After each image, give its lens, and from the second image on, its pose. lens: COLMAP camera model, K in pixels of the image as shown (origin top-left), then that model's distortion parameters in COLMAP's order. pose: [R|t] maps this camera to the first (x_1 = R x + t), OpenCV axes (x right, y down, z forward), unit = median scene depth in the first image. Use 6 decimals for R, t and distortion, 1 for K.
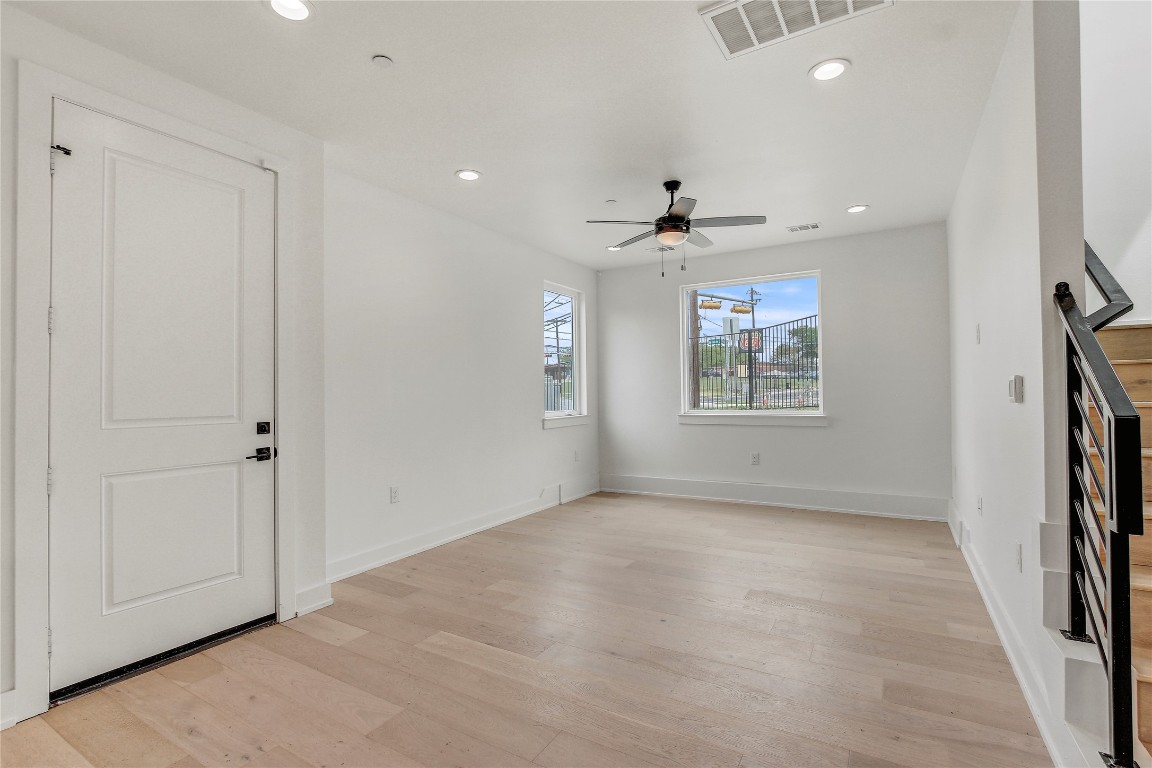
lens RADIAL K [[530.1, 0, 578.1], [0, 530.1, 383.5], [0, 0, 1]] dist [-0.024373, 0.001230]
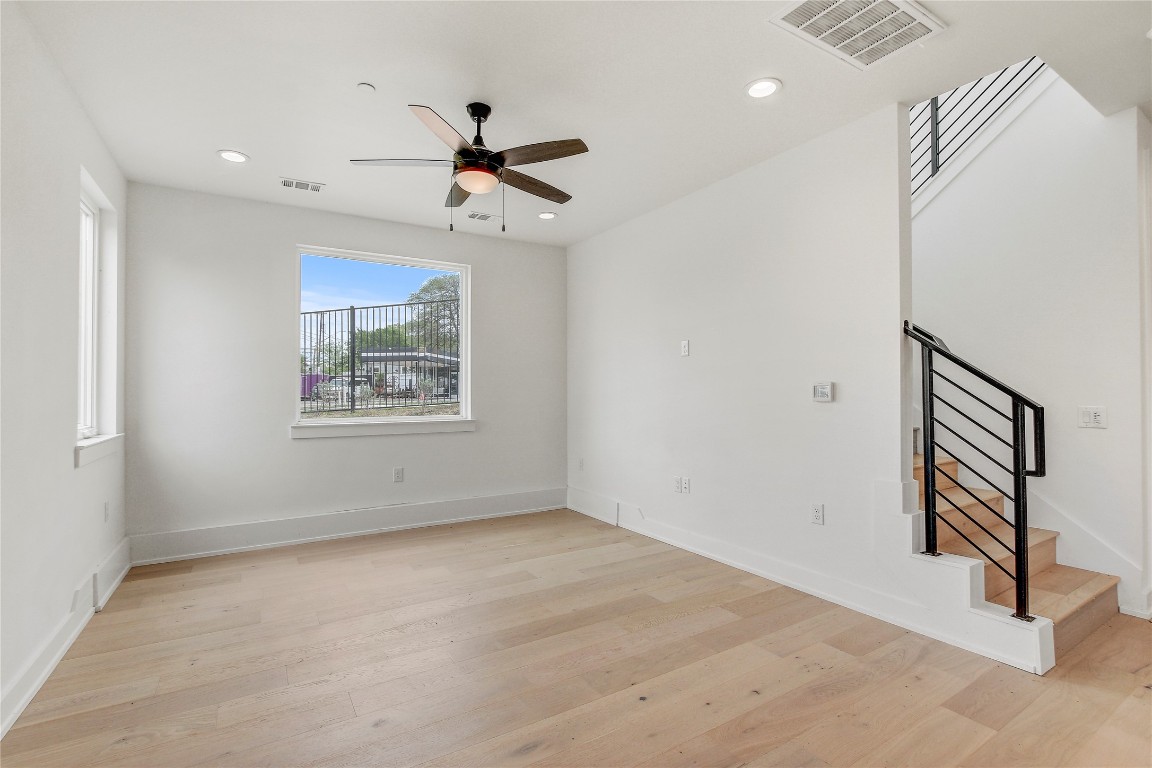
lens RADIAL K [[529.2, 0, 576.0], [0, 529.2, 384.0], [0, 0, 1]] dist [-0.025285, 0.000397]
pose [[0.461503, 0.022190, 0.886861, -0.349592], [-0.016346, 0.999730, -0.016508, 0.012140], [-0.886988, -0.006878, 0.461741, 0.476036]]
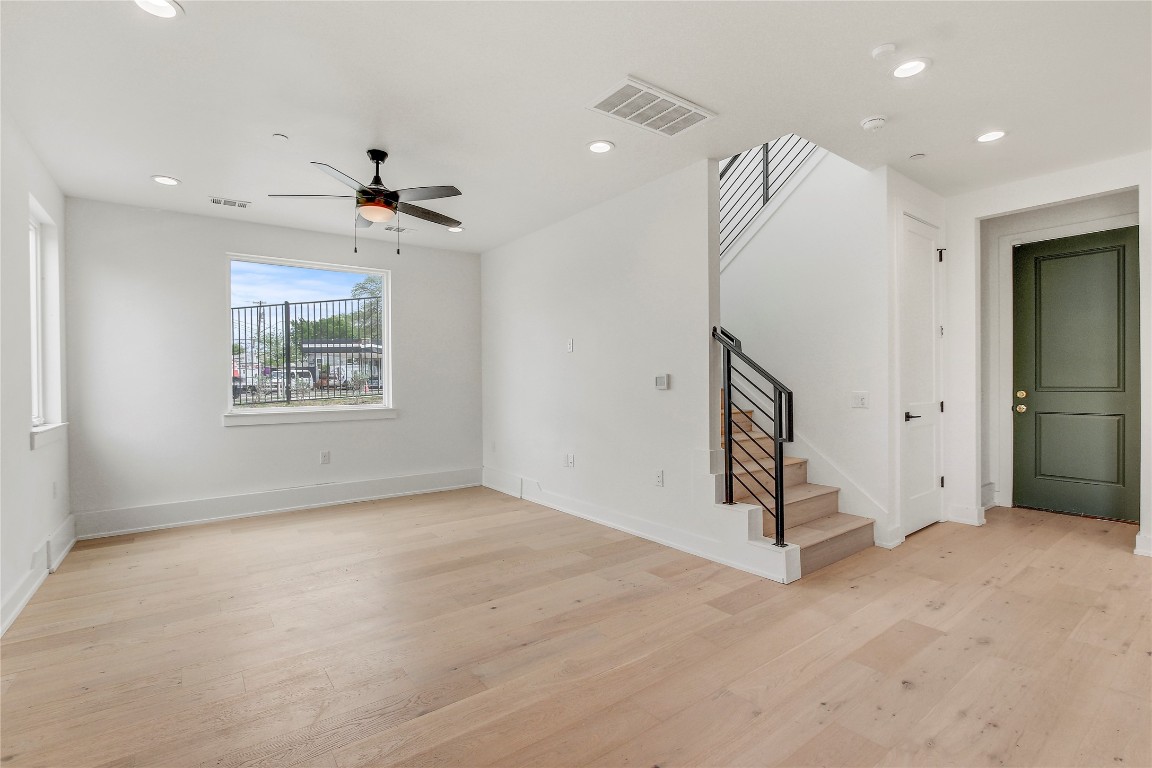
lens RADIAL K [[530.1, 0, 578.1], [0, 530.1, 383.5], [0, 0, 1]] dist [-0.024373, 0.001230]
pose [[0.378592, 0.003954, 0.925555, -0.458712], [-0.009281, 0.999957, -0.000476, 0.010488], [-0.925517, -0.008410, 0.378612, 0.298910]]
